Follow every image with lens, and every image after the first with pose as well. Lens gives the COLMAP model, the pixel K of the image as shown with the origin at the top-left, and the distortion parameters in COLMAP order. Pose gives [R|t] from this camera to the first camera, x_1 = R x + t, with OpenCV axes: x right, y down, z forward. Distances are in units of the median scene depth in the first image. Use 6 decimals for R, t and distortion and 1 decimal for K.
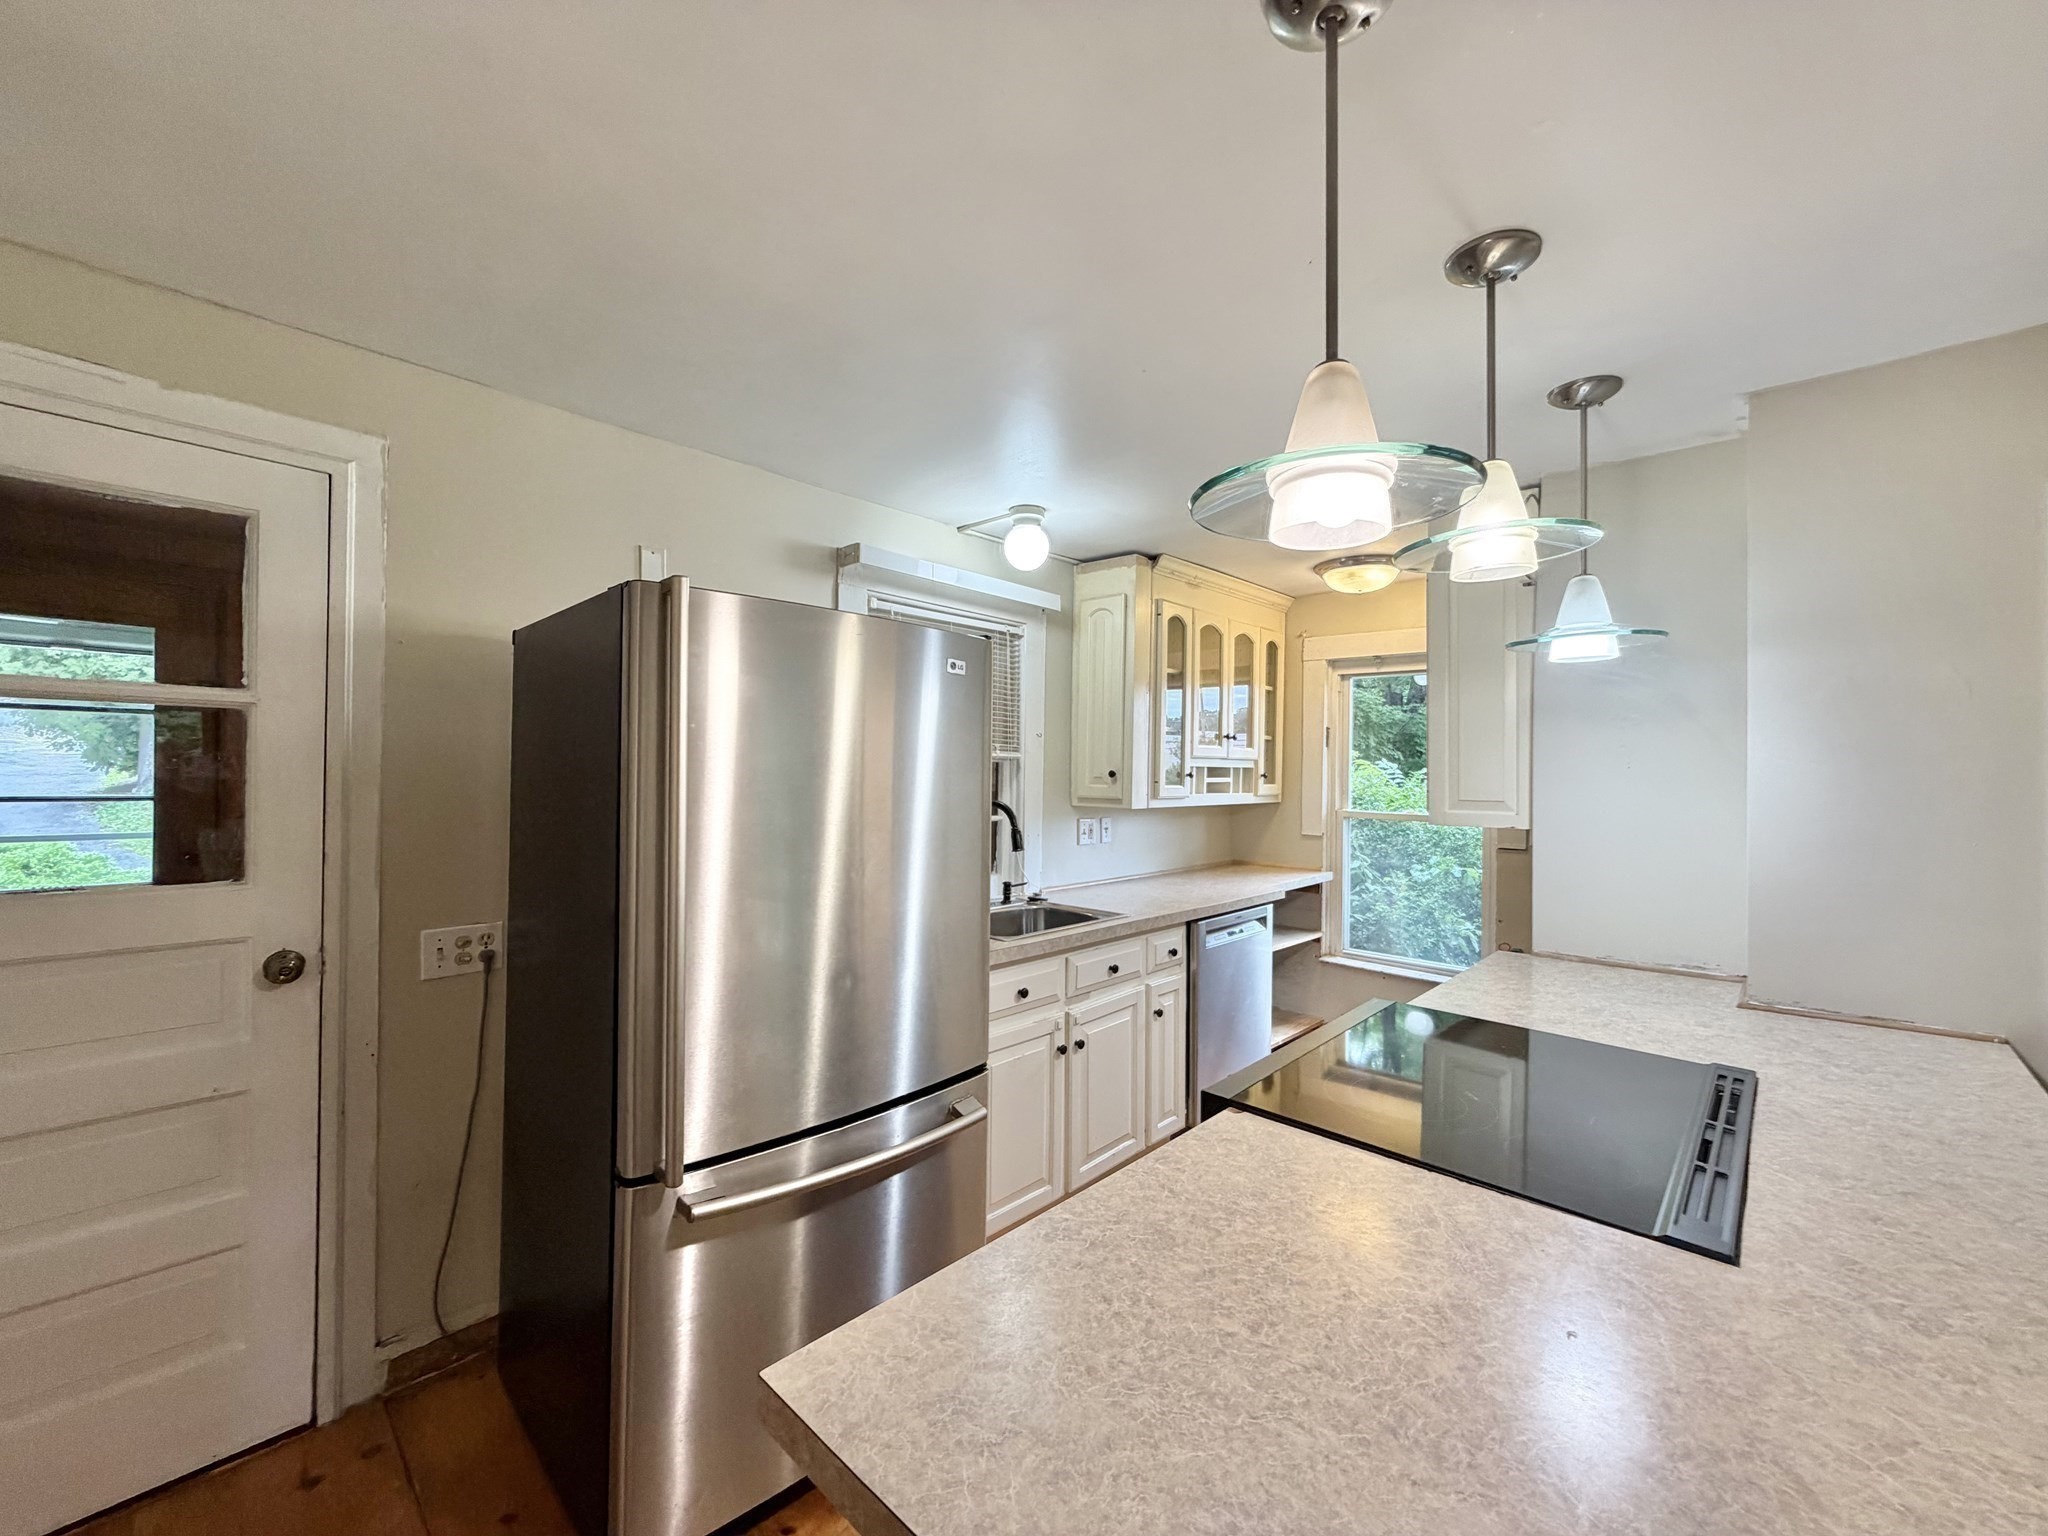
lens RADIAL K [[813.9, 0, 1019.1], [0, 813.9, 769.1], [0, 0, 1]] dist [0.001635, -0.000331]
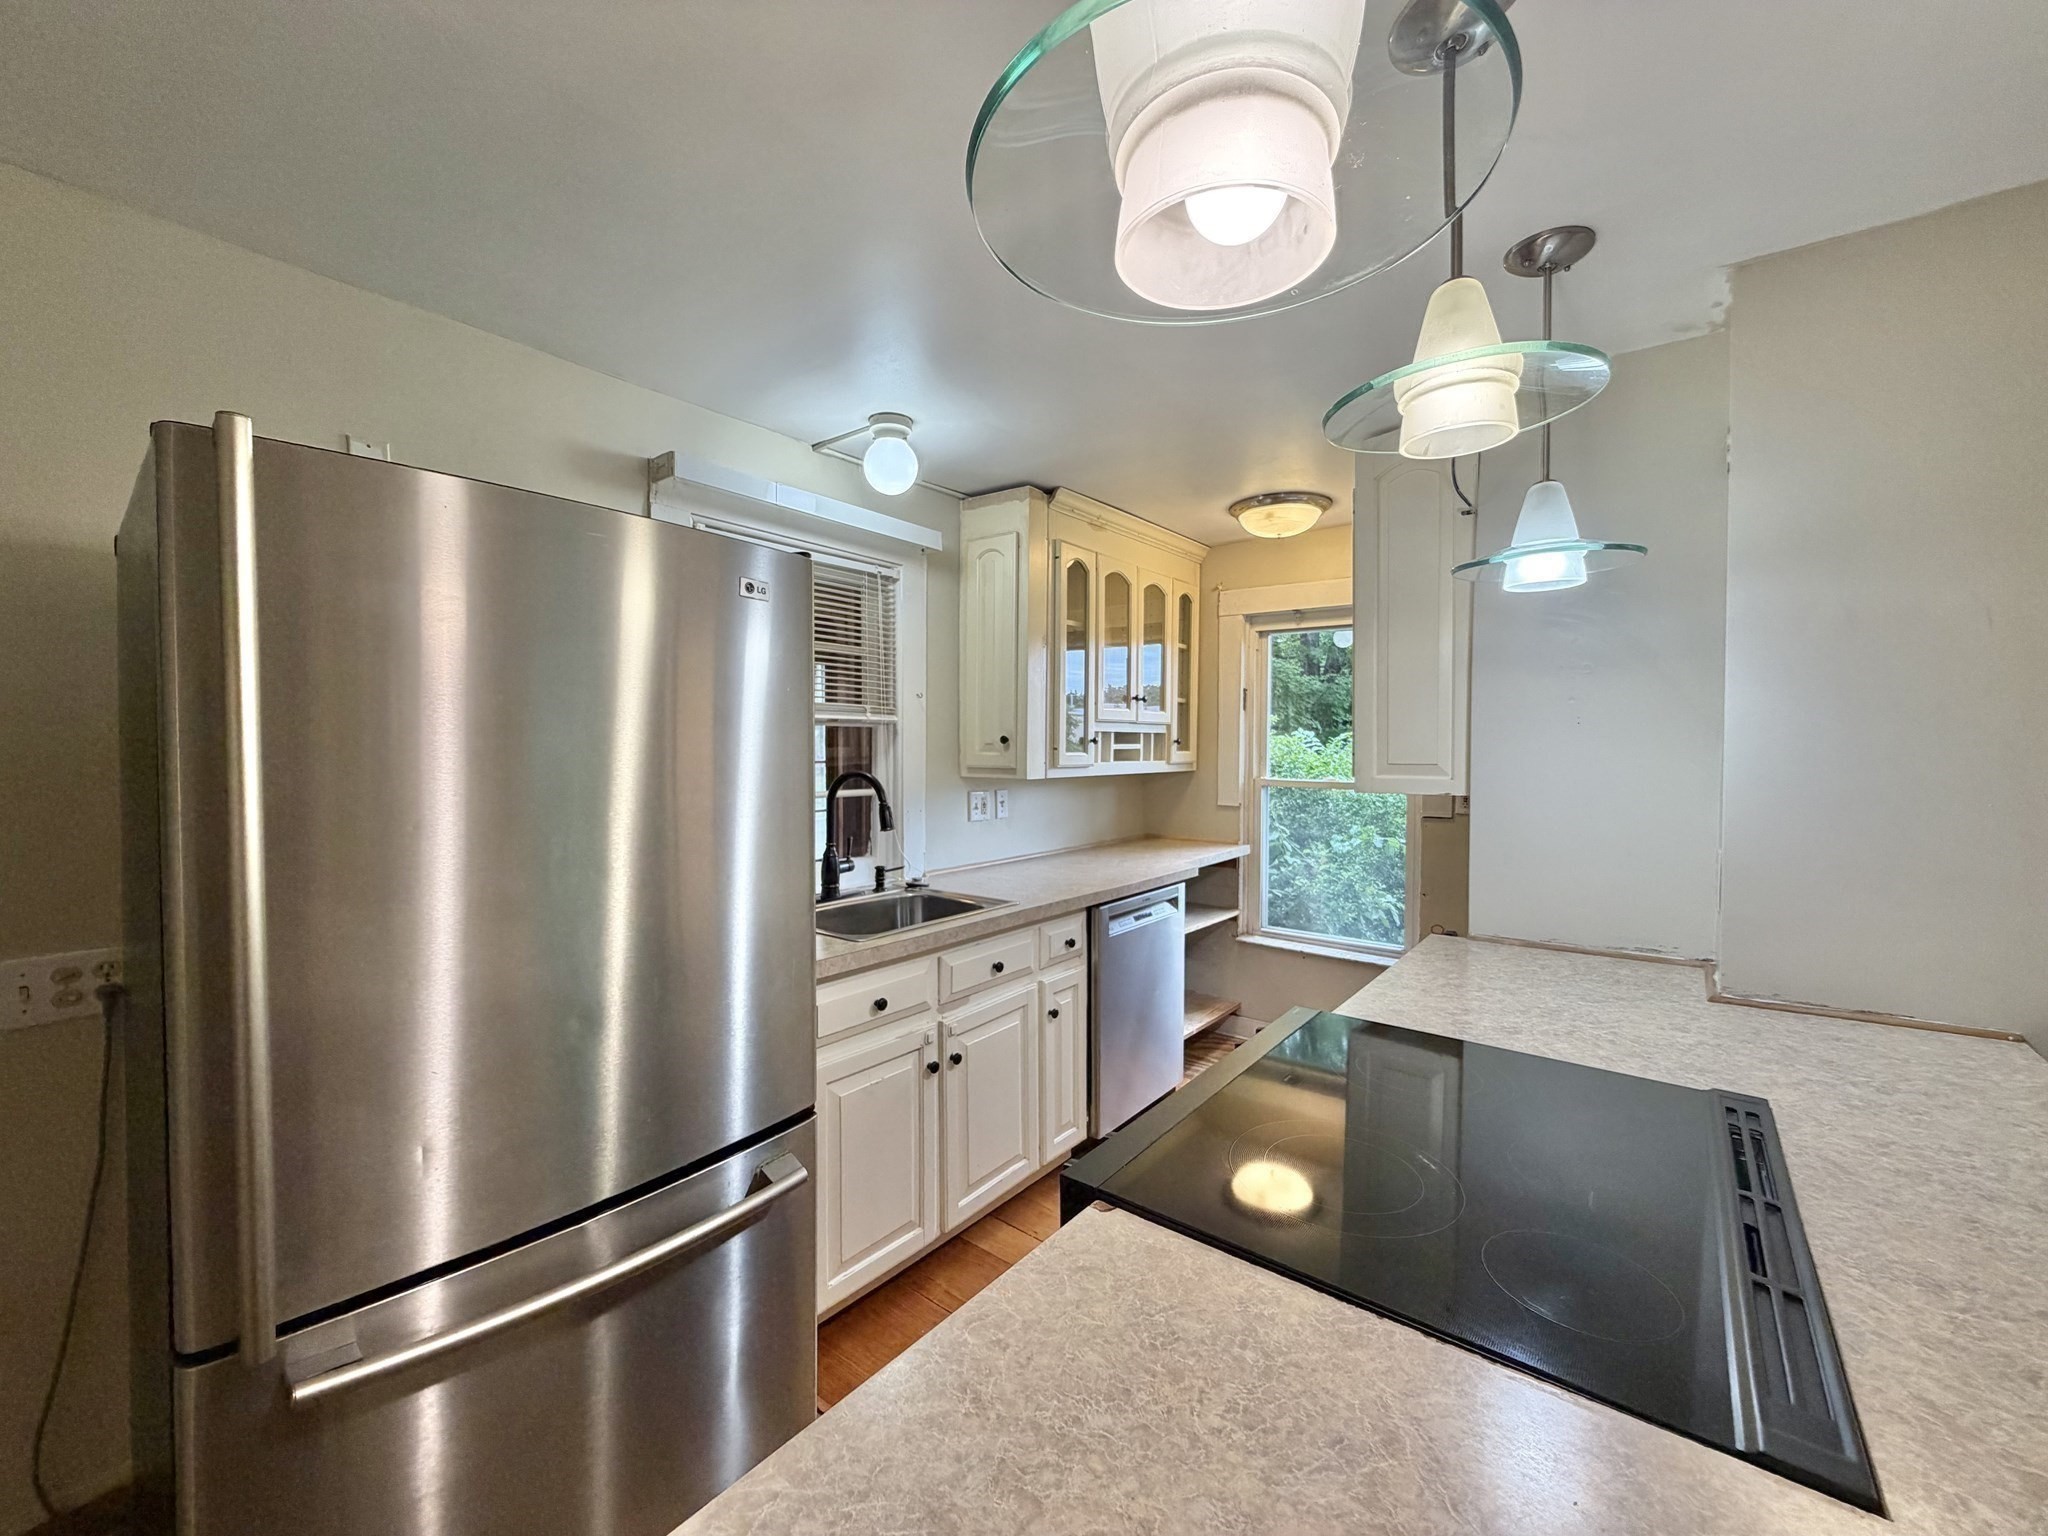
lens RADIAL K [[813.9, 0, 1019.1], [0, 813.9, 769.1], [0, 0, 1]] dist [0.001635, -0.000331]
pose [[0.996110, -0.012285, 0.087255, 0.053549], [0.009495, 0.999433, 0.032313, 0.009360], [-0.087602, -0.031358, 0.995662, 0.127265]]
